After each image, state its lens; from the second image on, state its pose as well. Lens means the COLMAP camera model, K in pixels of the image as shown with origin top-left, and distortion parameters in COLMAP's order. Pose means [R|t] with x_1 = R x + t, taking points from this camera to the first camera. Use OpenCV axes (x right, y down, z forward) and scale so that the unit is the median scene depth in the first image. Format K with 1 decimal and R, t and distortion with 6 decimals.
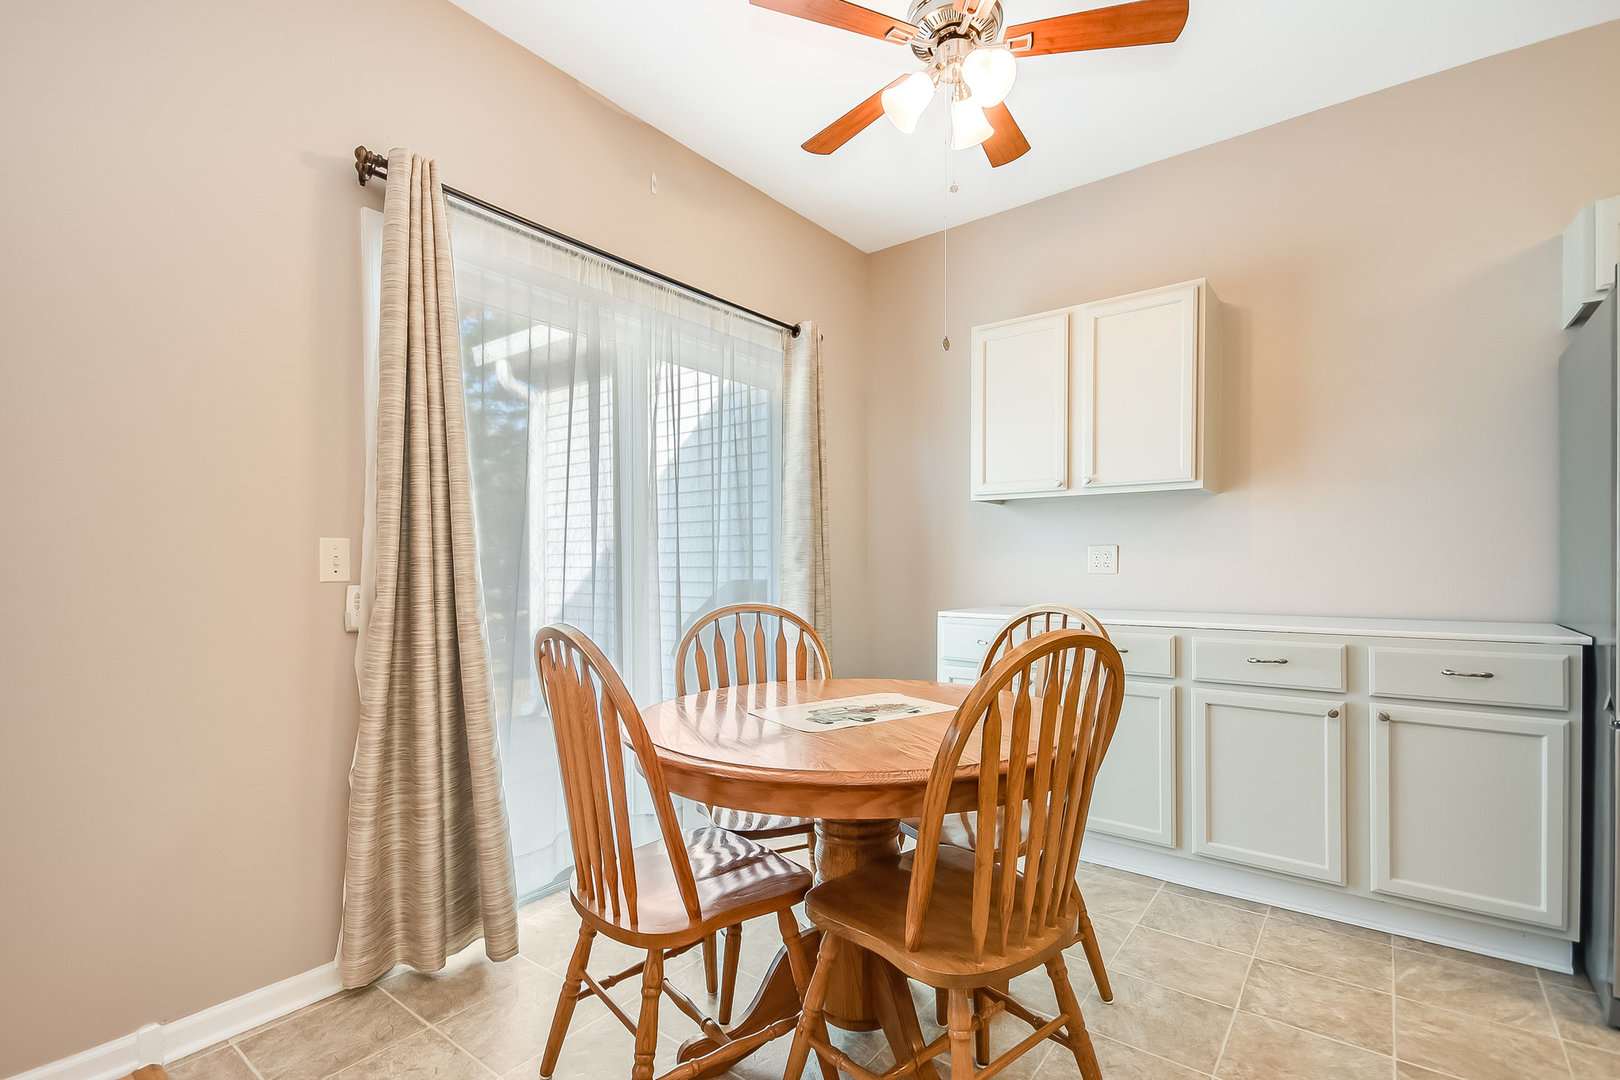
lens RADIAL K [[741.4, 0, 812.6], [0, 741.4, 542.8], [0, 0, 1]] dist [0.019464, -0.019025]
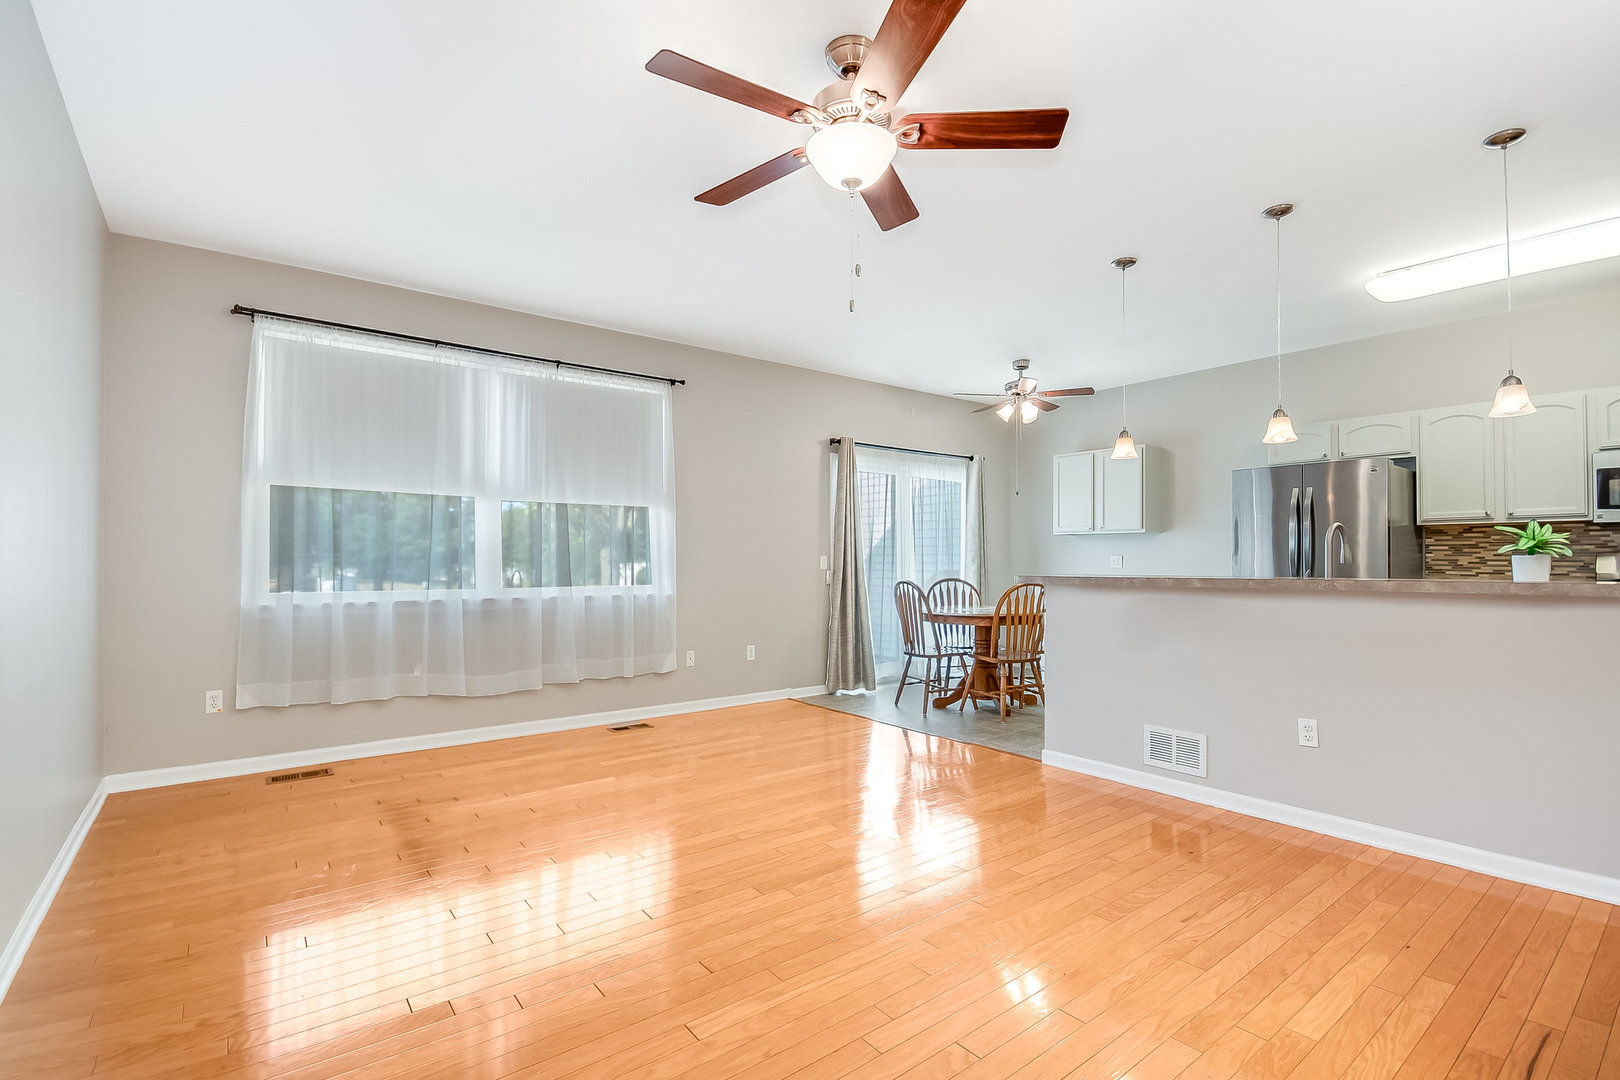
lens RADIAL K [[734.2, 0, 814.2], [0, 734.2, 556.8], [0, 0, 1]] dist [-0.014343, -0.000098]
pose [[0.966559, 0.002541, -0.256433, 0.137208], [0.004965, 0.999578, 0.028618, -0.089714], [0.256398, -0.028934, 0.966138, -2.021472]]
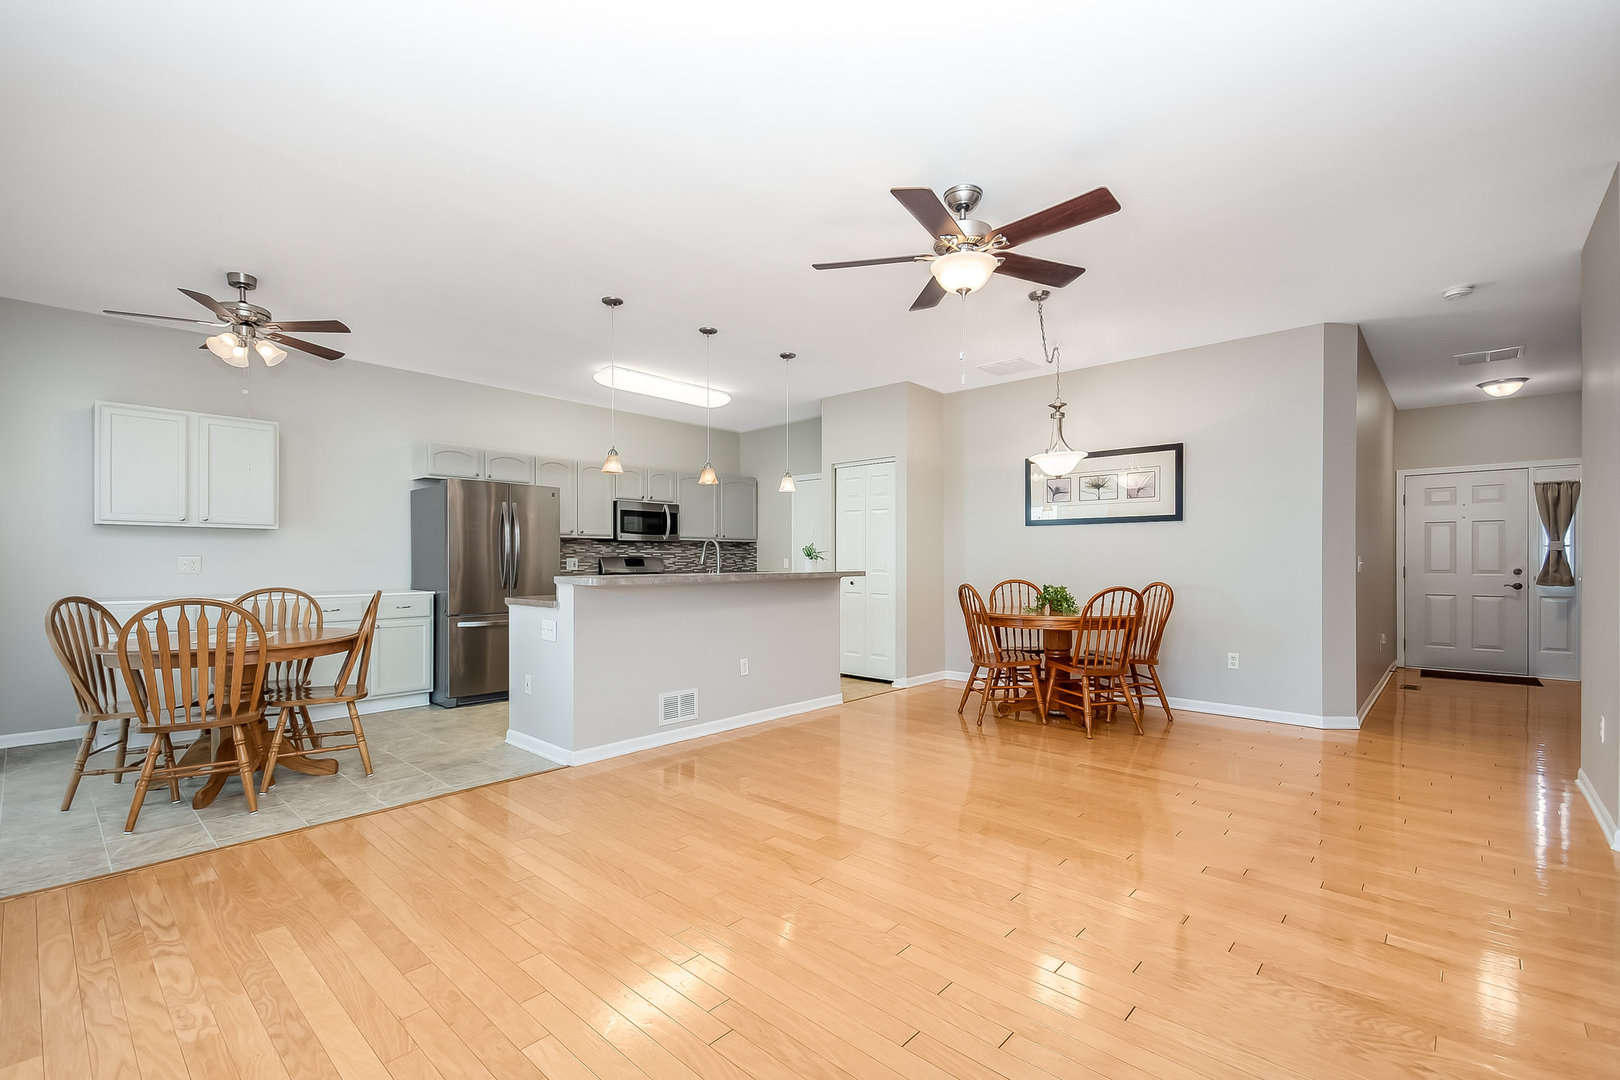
lens RADIAL K [[700.6, 0, 808.4], [0, 700.6, 565.9], [0, 0, 1]] dist [0.001939, 0.000272]
pose [[0.089280, -0.003897, 0.995999, -1.595164], [-0.033682, 0.999409, 0.006930, -0.046528], [-0.995437, -0.034166, 0.089096, -0.746116]]
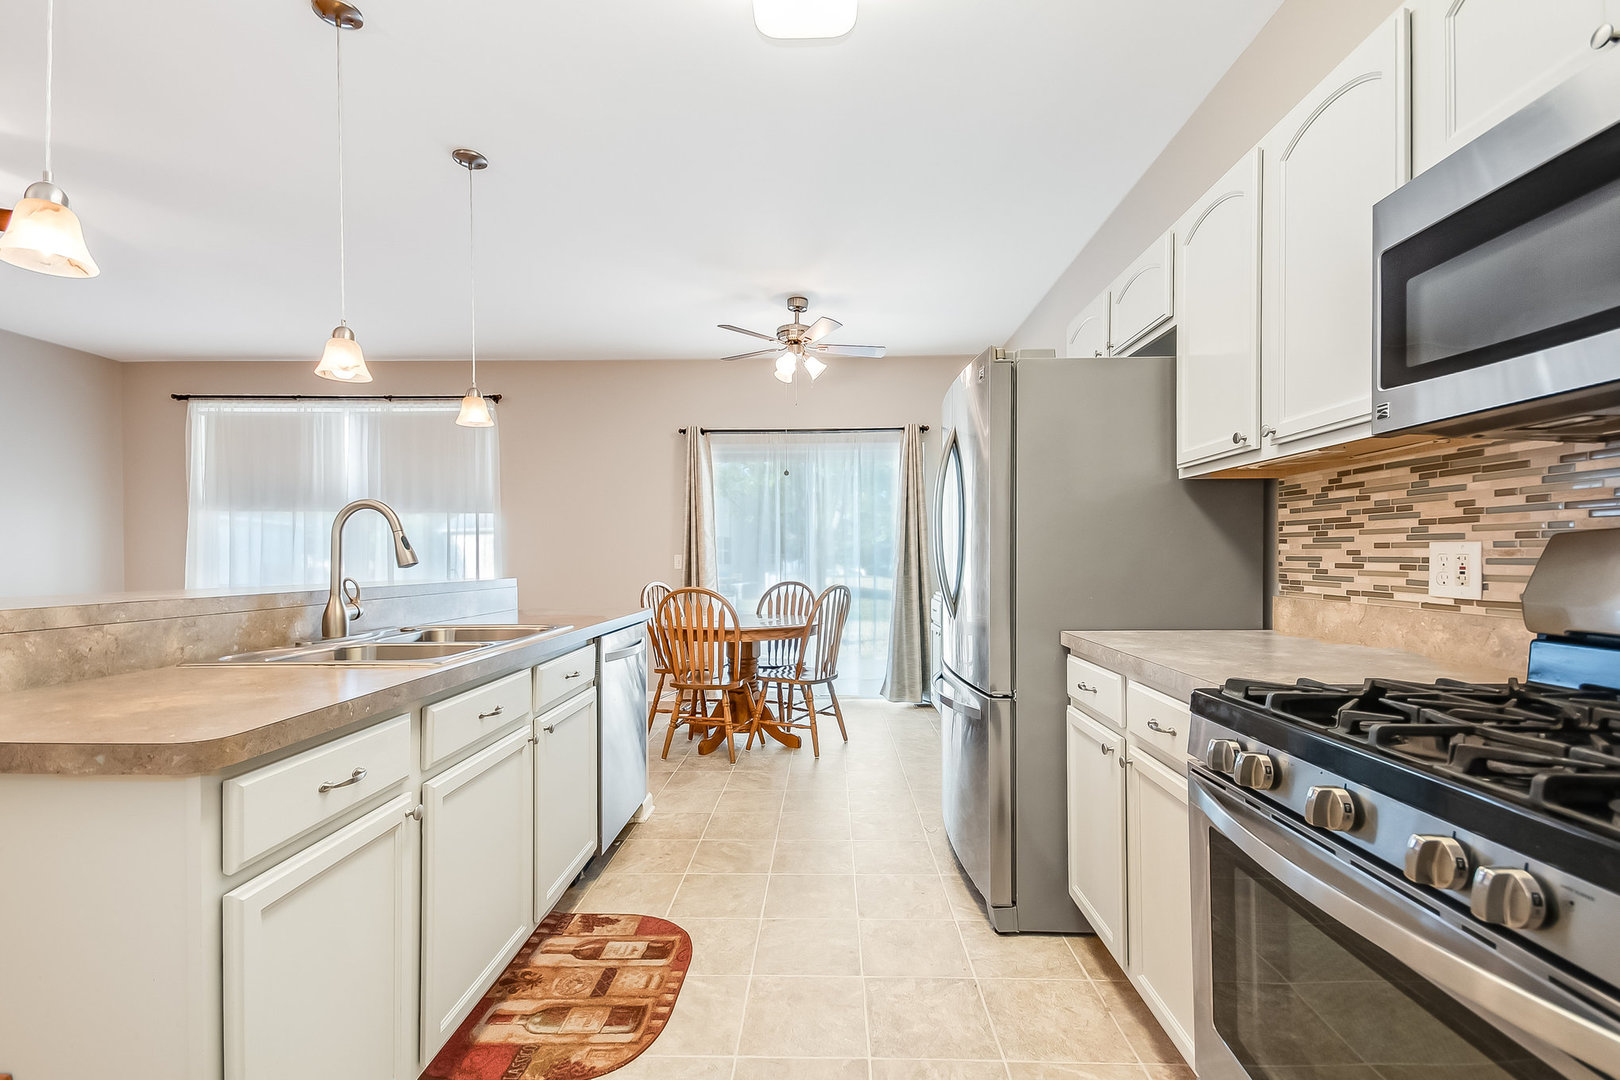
lens RADIAL K [[700.6, 0, 808.4], [0, 700.6, 565.9], [0, 0, 1]] dist [0.001939, 0.000272]
pose [[0.588303, 0.010696, -0.808570, 1.916785], [0.024154, 0.999234, 0.030793, -0.035276], [0.808280, -0.037645, 0.587594, -0.262468]]
